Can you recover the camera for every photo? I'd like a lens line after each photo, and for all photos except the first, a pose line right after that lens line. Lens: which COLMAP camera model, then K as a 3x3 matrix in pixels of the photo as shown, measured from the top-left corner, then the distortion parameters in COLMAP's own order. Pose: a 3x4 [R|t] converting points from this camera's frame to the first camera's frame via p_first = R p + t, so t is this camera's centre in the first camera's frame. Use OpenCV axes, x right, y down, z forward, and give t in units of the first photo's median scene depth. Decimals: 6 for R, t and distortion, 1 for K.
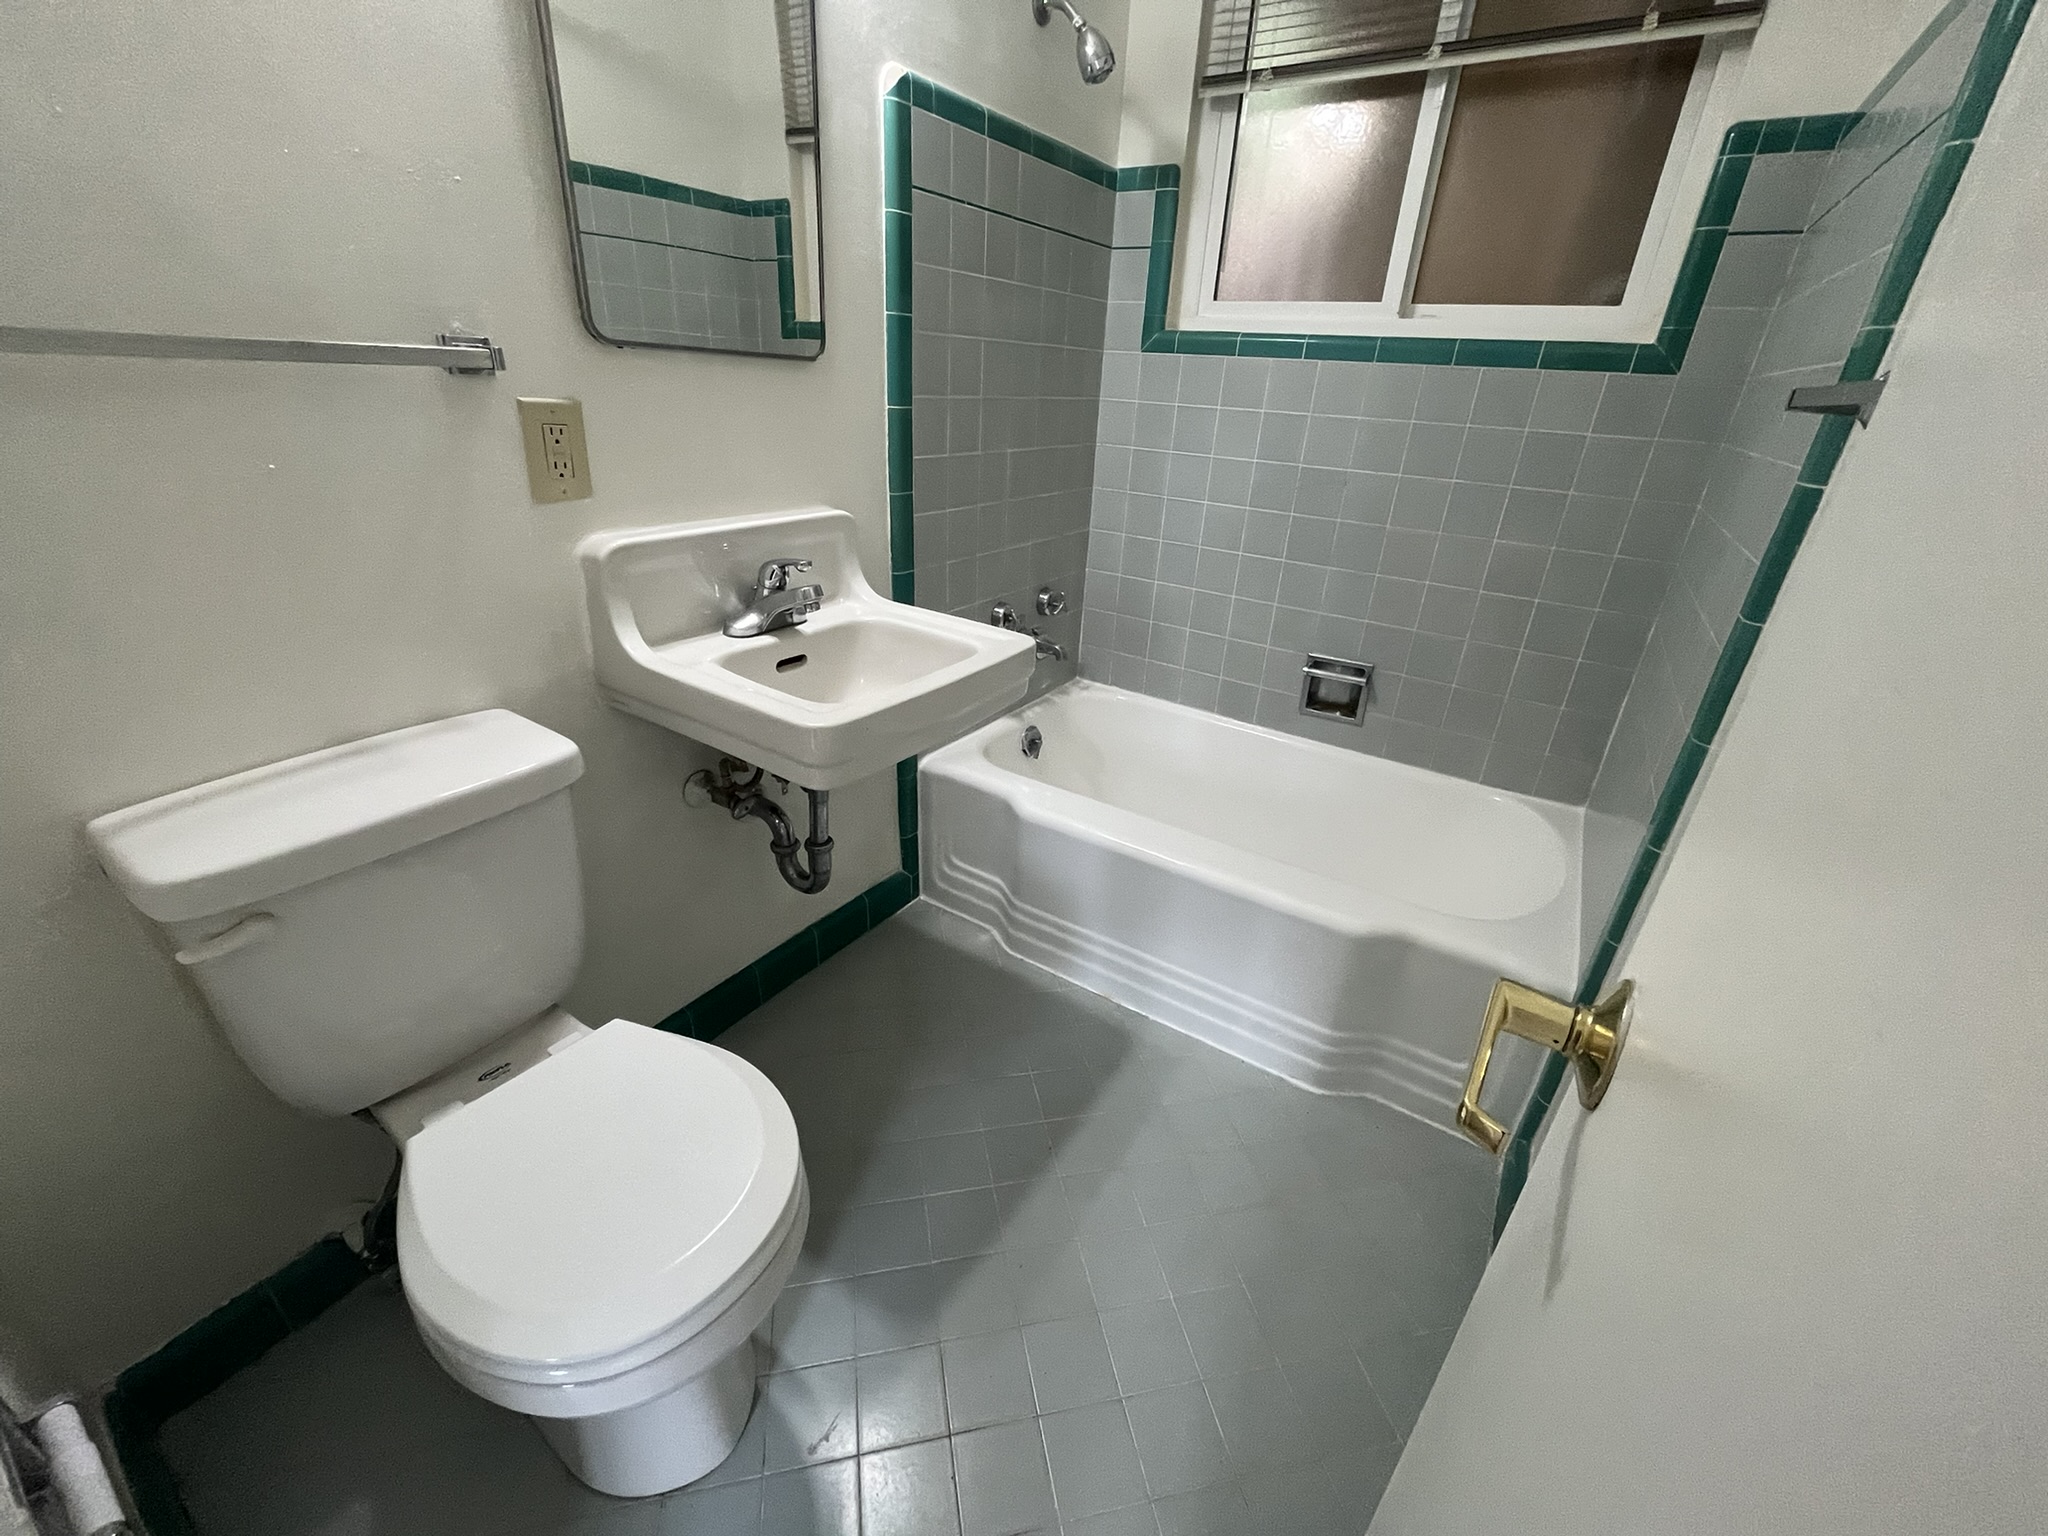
lens RADIAL K [[823.6, 0, 1024.0], [0, 823.6, 768.0], [0, 0, 1]] dist [0.000271, 0.000228]
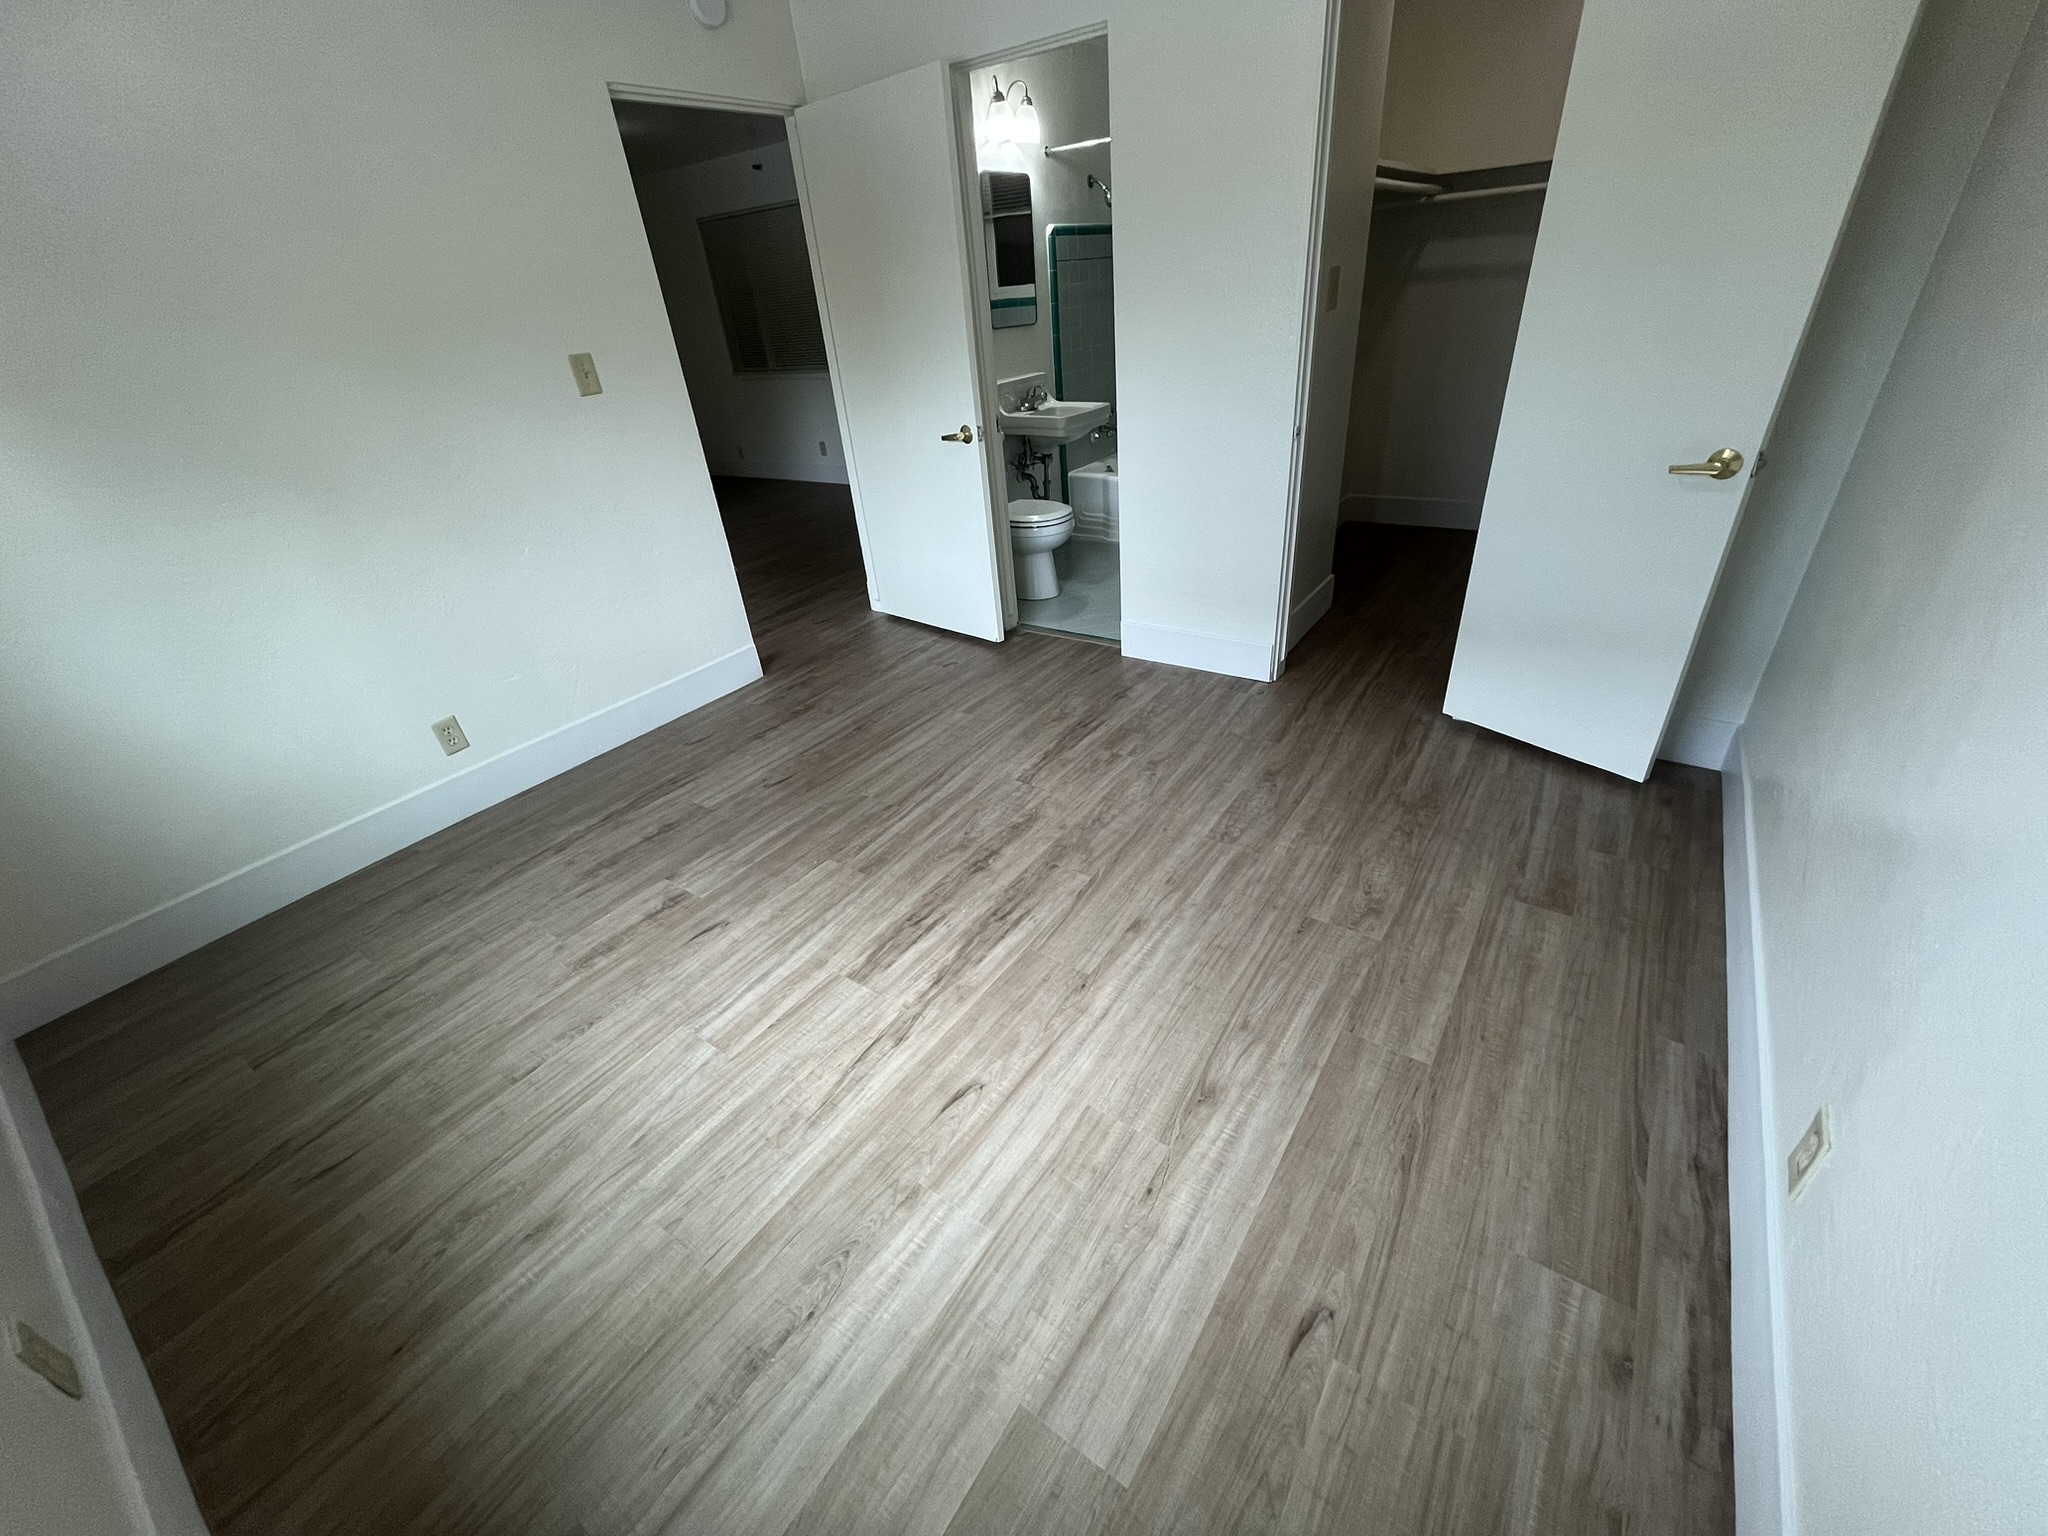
lens RADIAL K [[823.6, 0, 1024.0], [0, 823.6, 768.0], [0, 0, 1]] dist [0.000271, 0.000228]
pose [[0.991232, -0.100799, -0.085428, -0.185464], [0.108235, 0.990275, 0.087409, 0.903429], [0.075786, -0.095889, 0.992503, -2.274073]]
